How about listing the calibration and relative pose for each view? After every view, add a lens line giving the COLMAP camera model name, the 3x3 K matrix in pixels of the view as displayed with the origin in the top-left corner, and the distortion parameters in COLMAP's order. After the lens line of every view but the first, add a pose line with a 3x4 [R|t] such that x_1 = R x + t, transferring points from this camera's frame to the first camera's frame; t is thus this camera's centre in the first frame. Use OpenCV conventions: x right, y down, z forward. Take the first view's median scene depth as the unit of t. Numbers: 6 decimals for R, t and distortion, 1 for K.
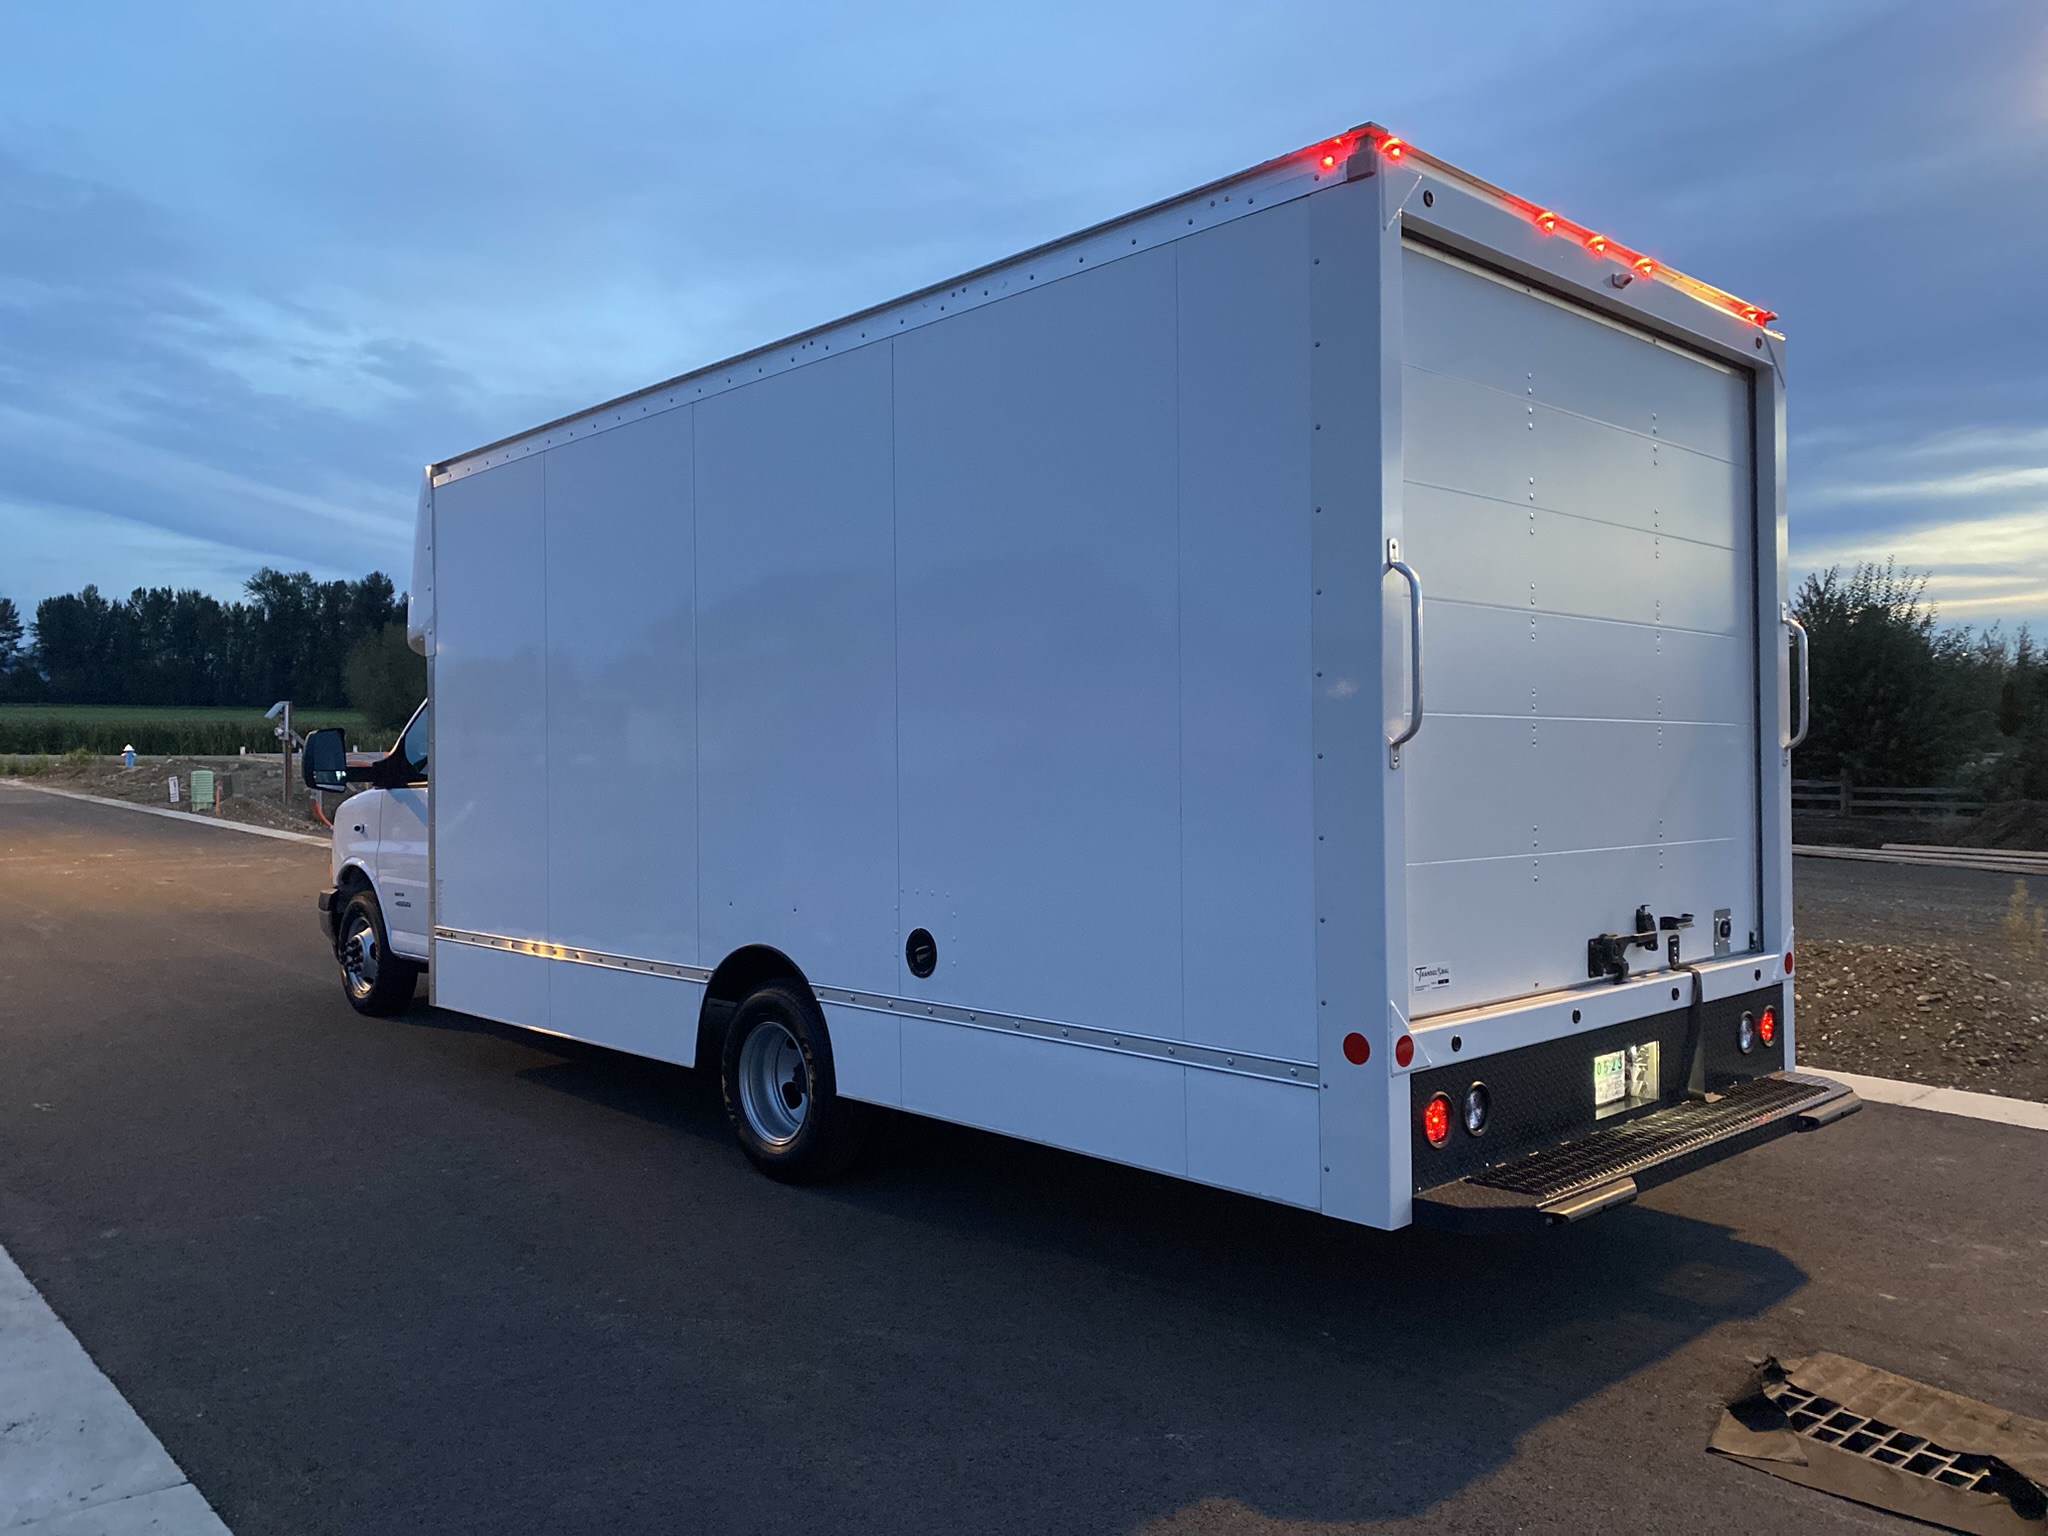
lens RADIAL K [[1555.5, 0, 1024.0], [0, 1555.5, 768.0], [0, 0, 1]] dist [0.007482, -0.005985]
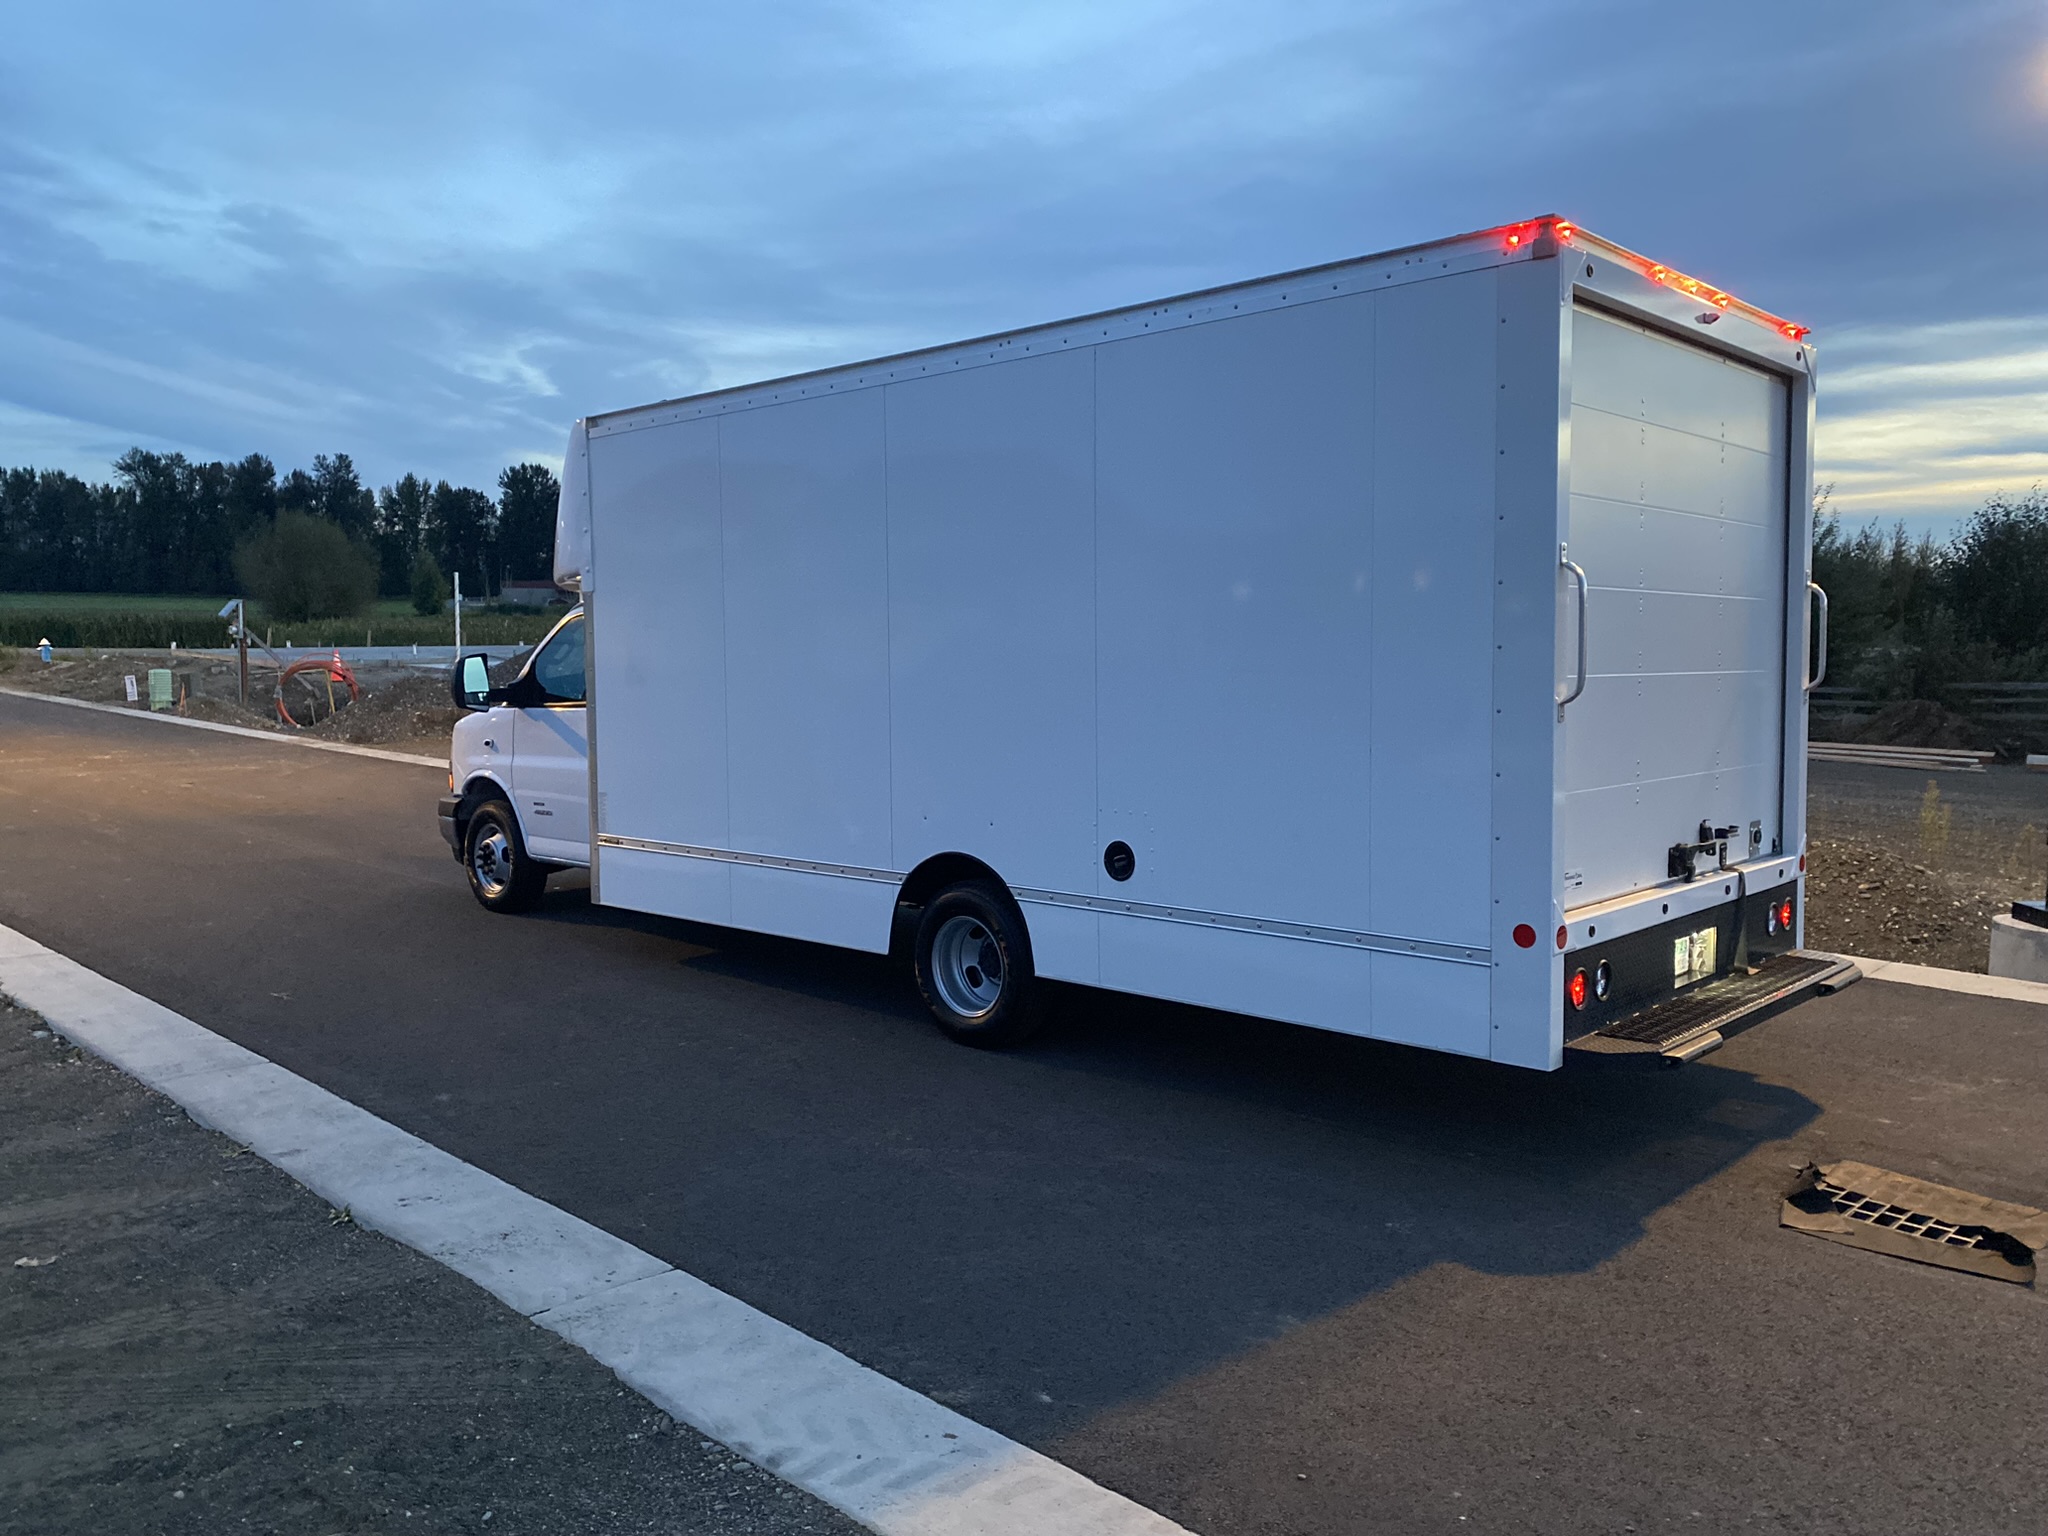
lens RADIAL K [[1545.2, 0, 1024.0], [0, 1545.2, 768.0], [0, 0, 1]] dist [0.009527, -0.005205]
pose [[0.998186, -0.003048, 0.060134, -0.211915], [-0.001205, 0.997507, 0.070558, -0.038589], [-0.060199, -0.070503, 0.995693, -0.194767]]
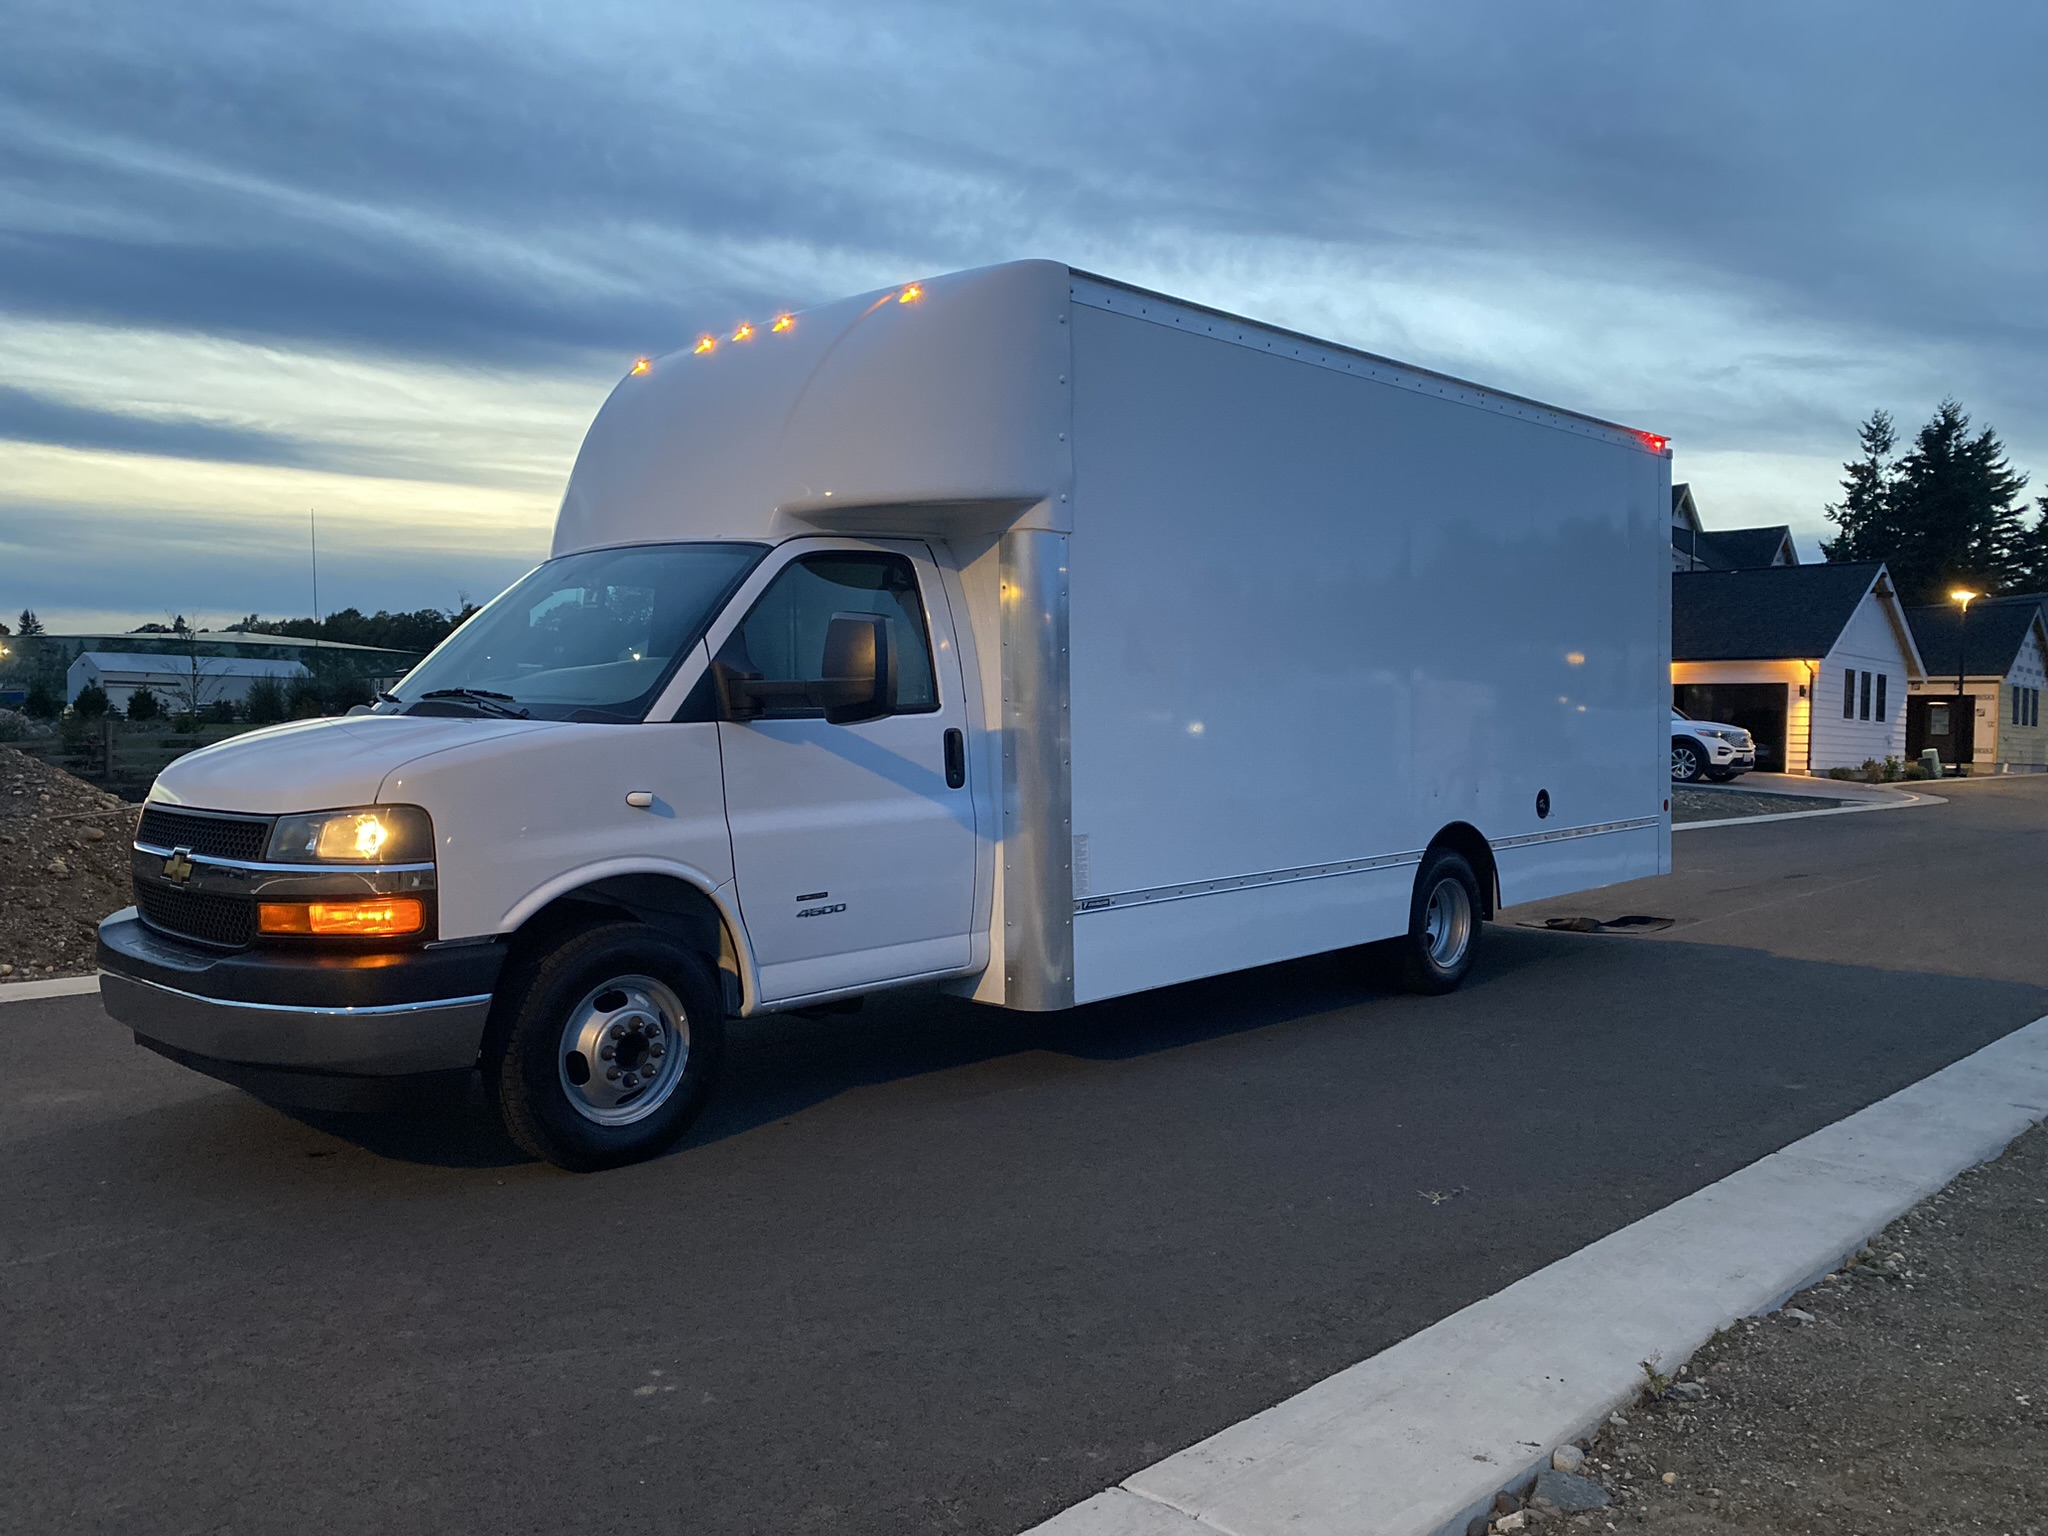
lens RADIAL K [[1534.0, 0, 1029.8], [0, 1534.0, 792.3], [0, 0, 1]] dist [0.020586, -0.002324]
pose [[-0.034335, -0.048081, 0.998253, -1.694828], [0.006422, 0.998811, 0.048329, 0.022243], [-0.999390, 0.008071, -0.033986, 1.601356]]
